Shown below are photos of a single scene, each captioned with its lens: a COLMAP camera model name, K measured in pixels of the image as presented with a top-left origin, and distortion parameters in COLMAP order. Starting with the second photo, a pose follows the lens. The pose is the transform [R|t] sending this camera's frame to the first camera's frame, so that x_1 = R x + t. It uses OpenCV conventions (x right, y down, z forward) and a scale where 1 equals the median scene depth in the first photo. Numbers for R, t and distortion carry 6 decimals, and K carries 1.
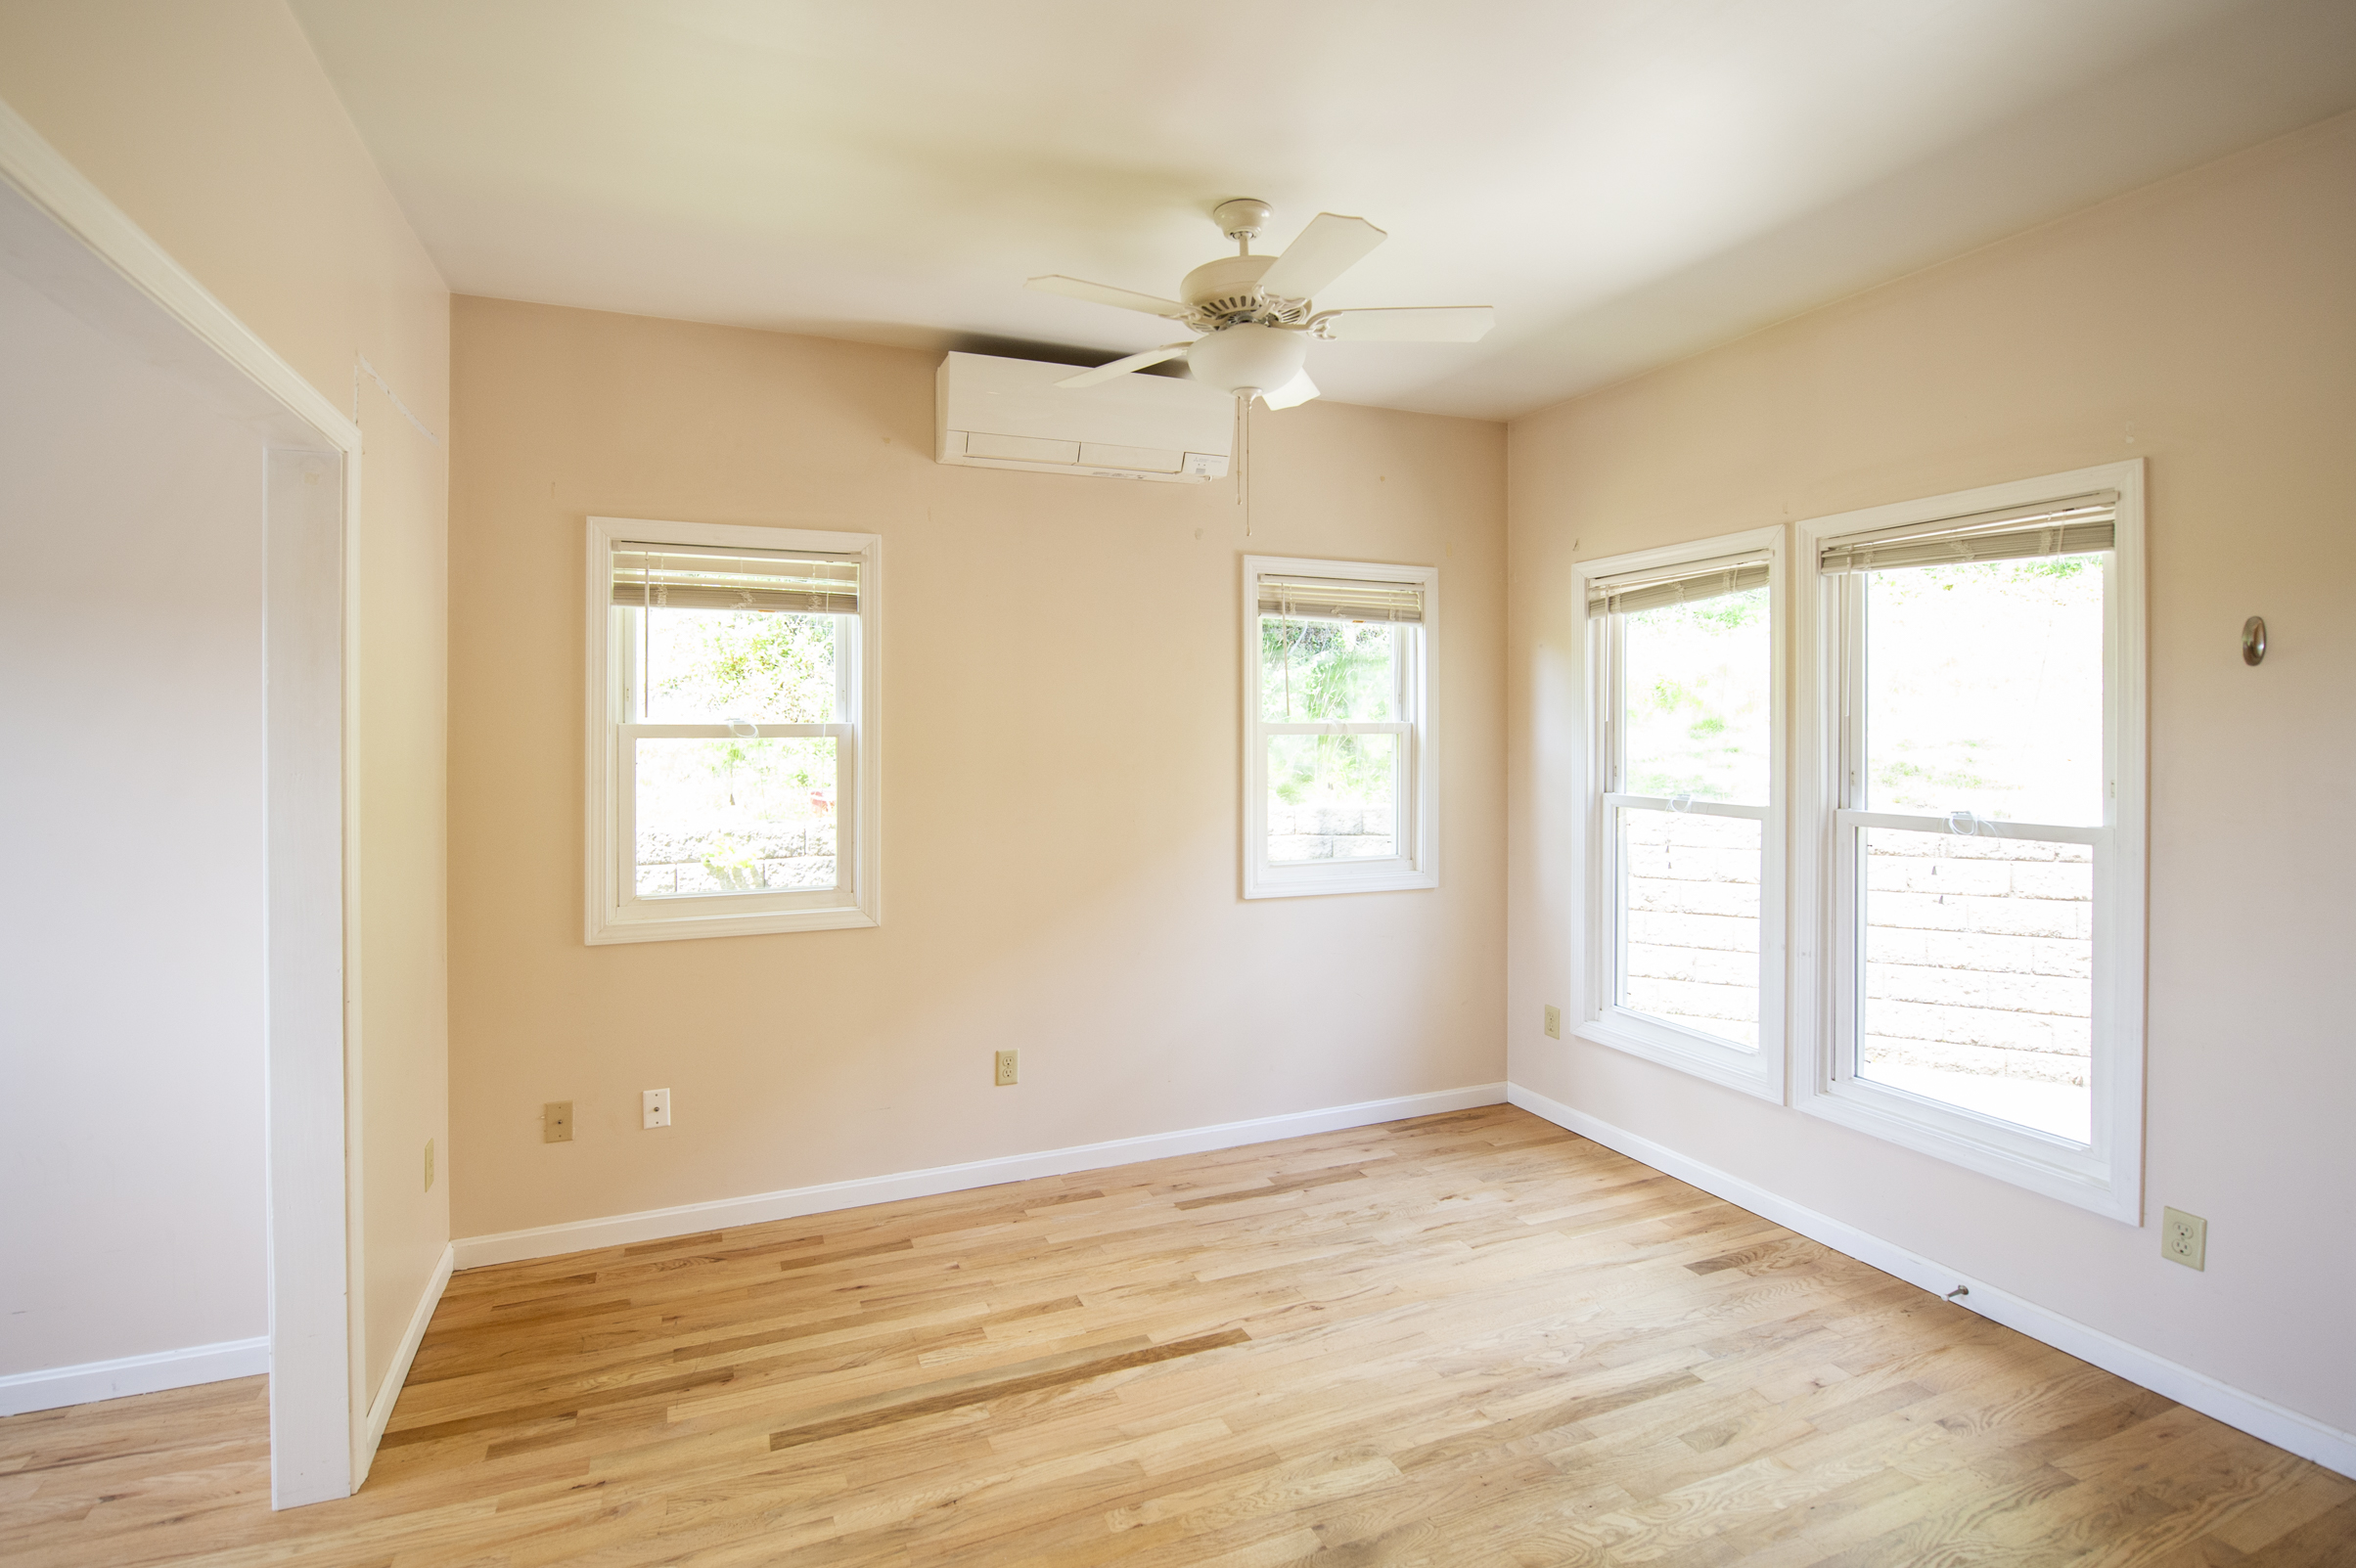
lens RADIAL K [[1079.2, 0, 1172.4], [0, 1079.2, 726.5], [0, 0, 1]] dist [-0.013169, -0.000772]
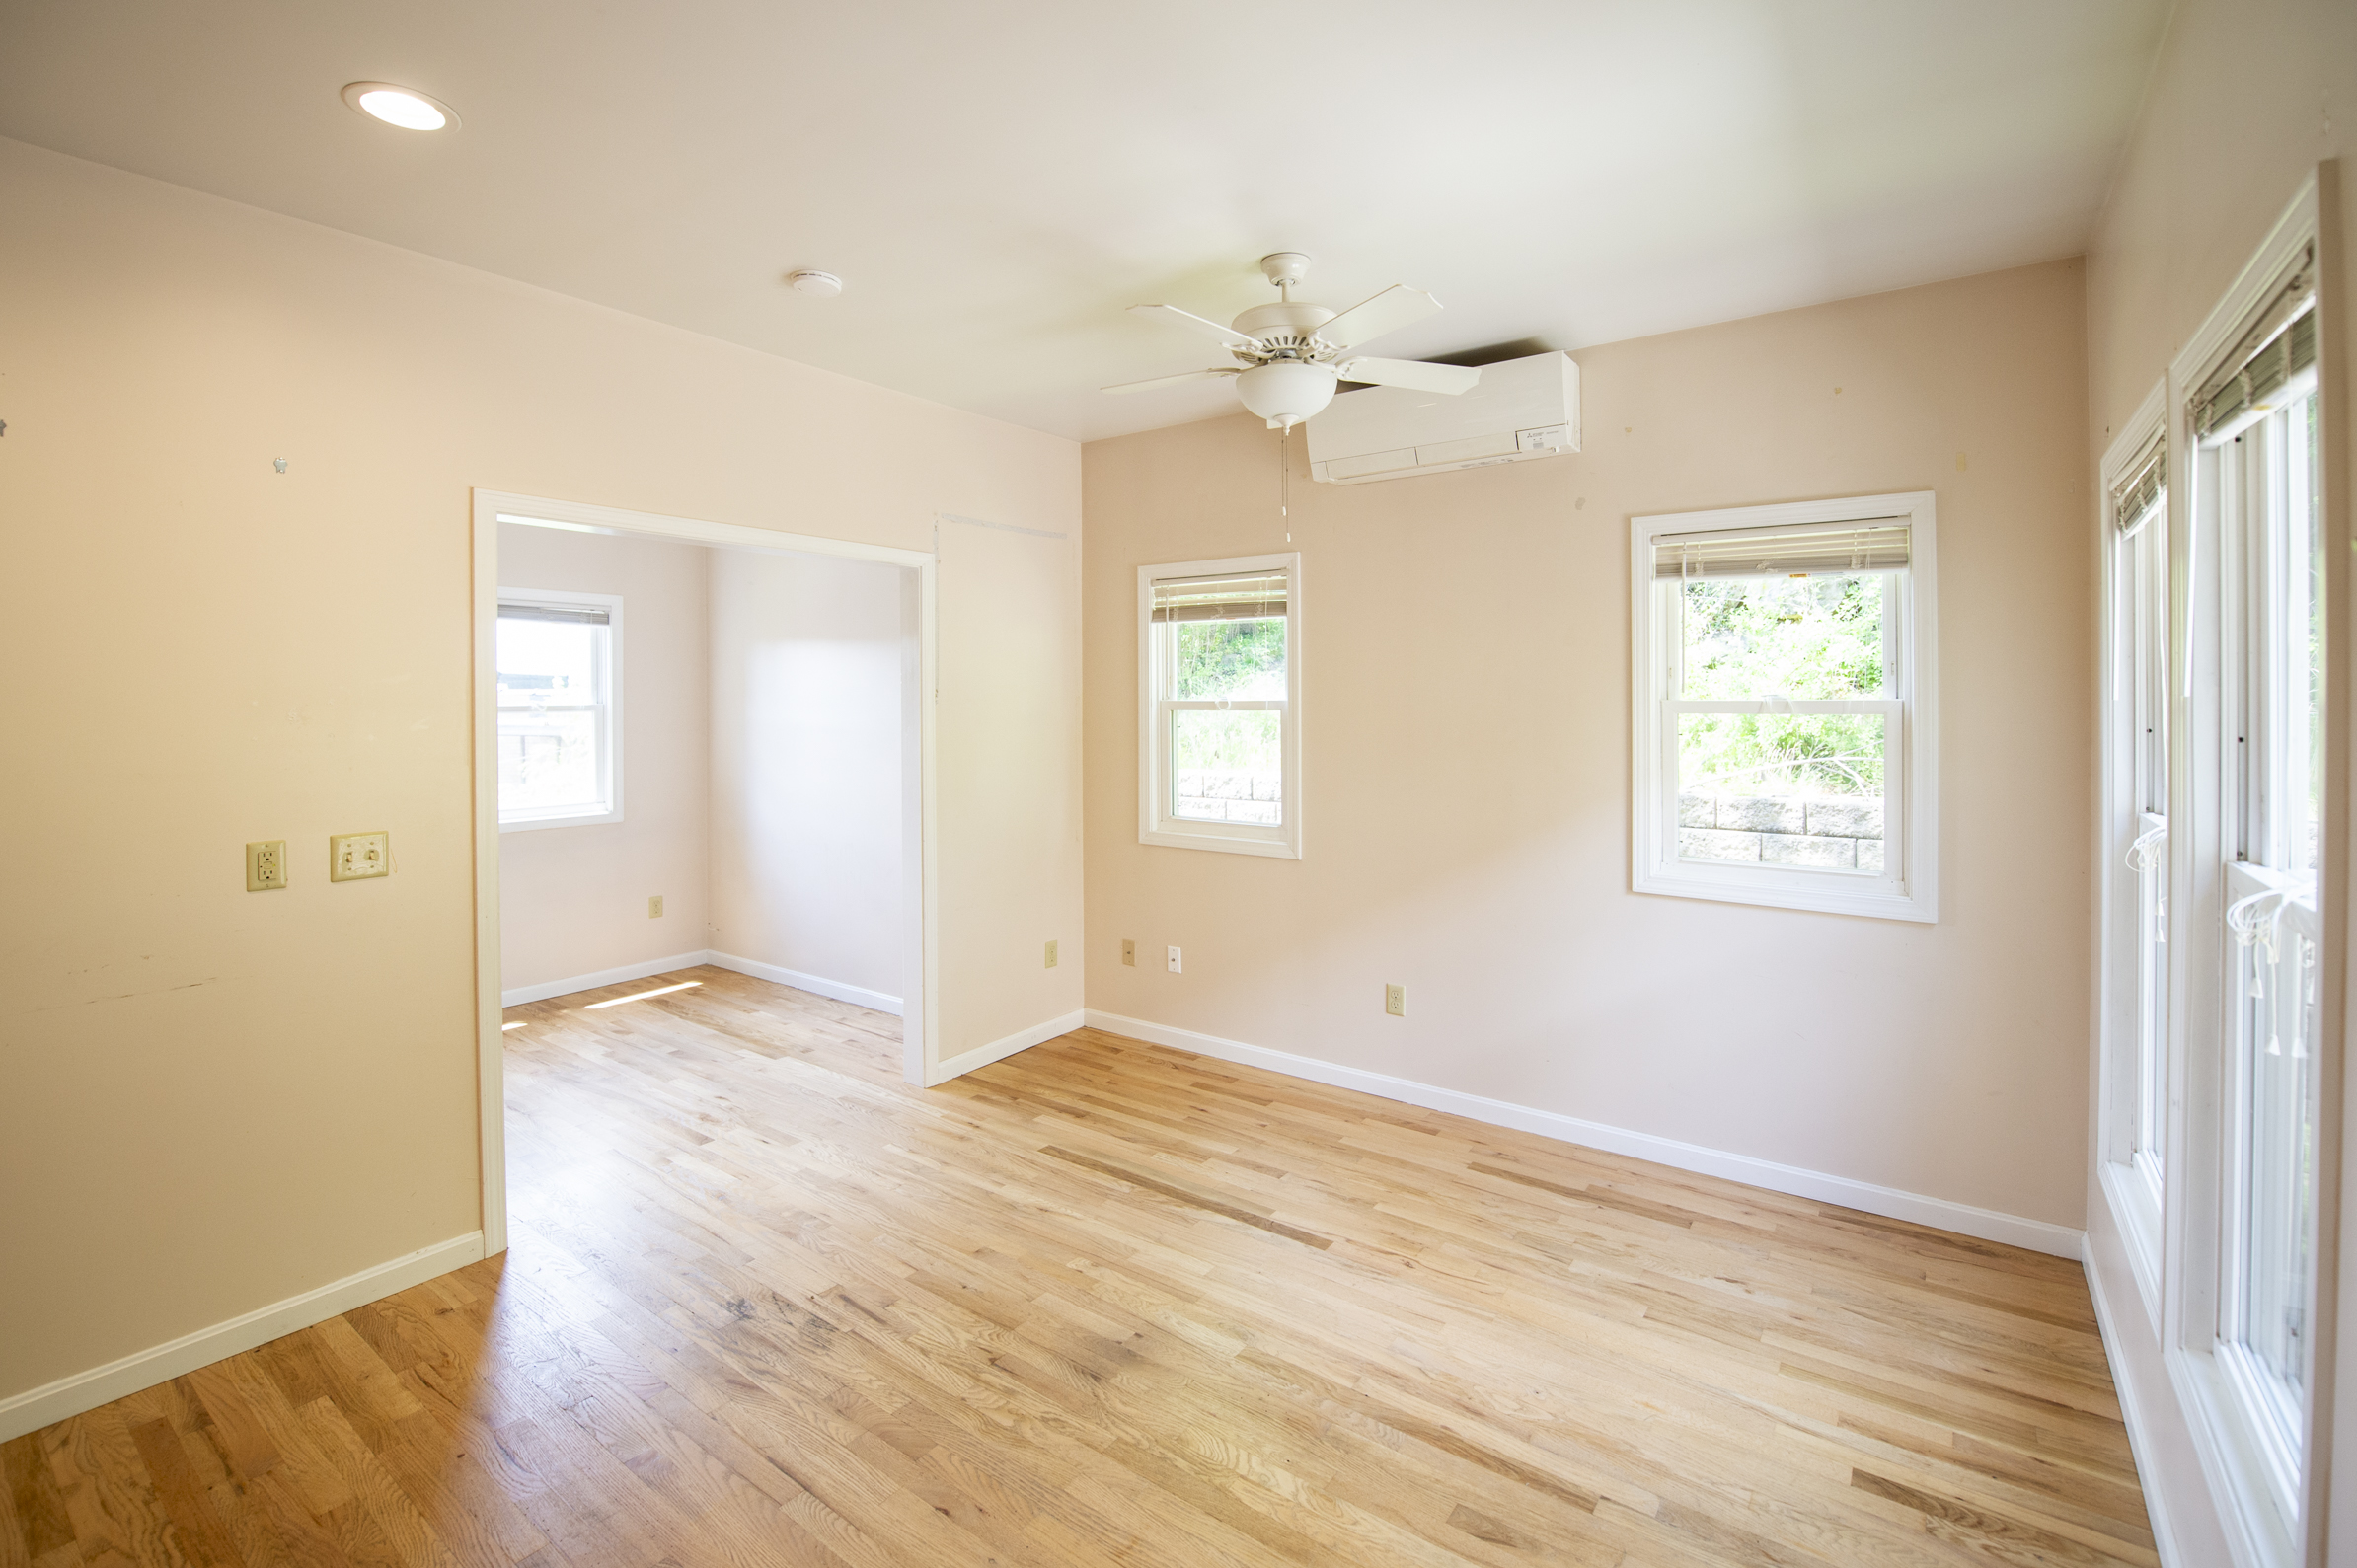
lens RADIAL K [[1052.4, 0, 1176.7], [0, 1052.4, 702.4], [0, 0, 1]] dist [-0.019736, -0.000639]
pose [[0.527735, 0.005549, -0.849391, 0.770616], [0.000634, 0.999976, 0.006927, -0.009948], [0.849409, -0.004194, 0.527718, 0.243955]]
